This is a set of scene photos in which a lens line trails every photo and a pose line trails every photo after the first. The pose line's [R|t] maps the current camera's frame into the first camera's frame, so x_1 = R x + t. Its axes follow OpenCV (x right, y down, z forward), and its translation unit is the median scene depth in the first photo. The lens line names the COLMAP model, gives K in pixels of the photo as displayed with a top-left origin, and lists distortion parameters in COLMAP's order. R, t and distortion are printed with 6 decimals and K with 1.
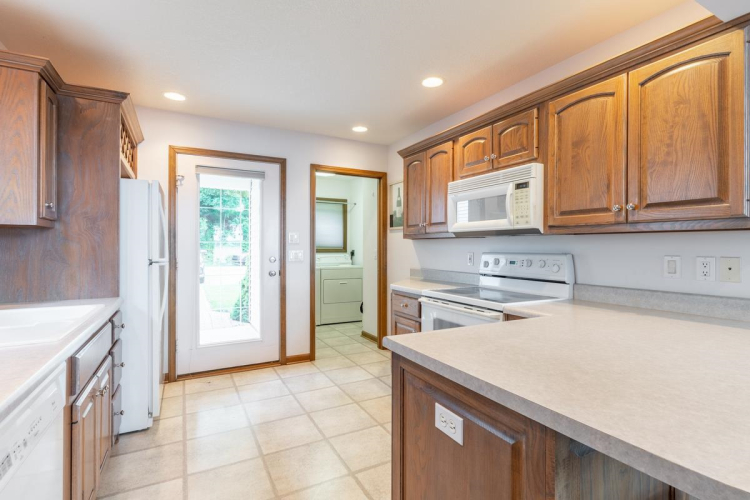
lens RADIAL K [[360.6, 0, 376.9], [0, 360.6, 248.7], [0, 0, 1]] dist [-0.001271, -0.000288]
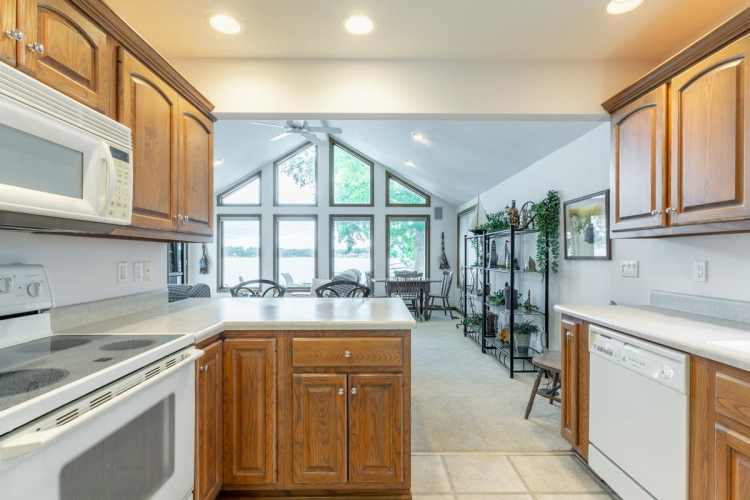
lens RADIAL K [[360.6, 0, 376.9], [0, 360.6, 248.7], [0, 0, 1]] dist [-0.001271, -0.000288]
pose [[-0.883240, 0.004995, 0.468895, -0.185924], [-0.003484, 0.999846, -0.017213, -0.001926], [-0.468908, -0.016836, -0.883086, 0.877158]]
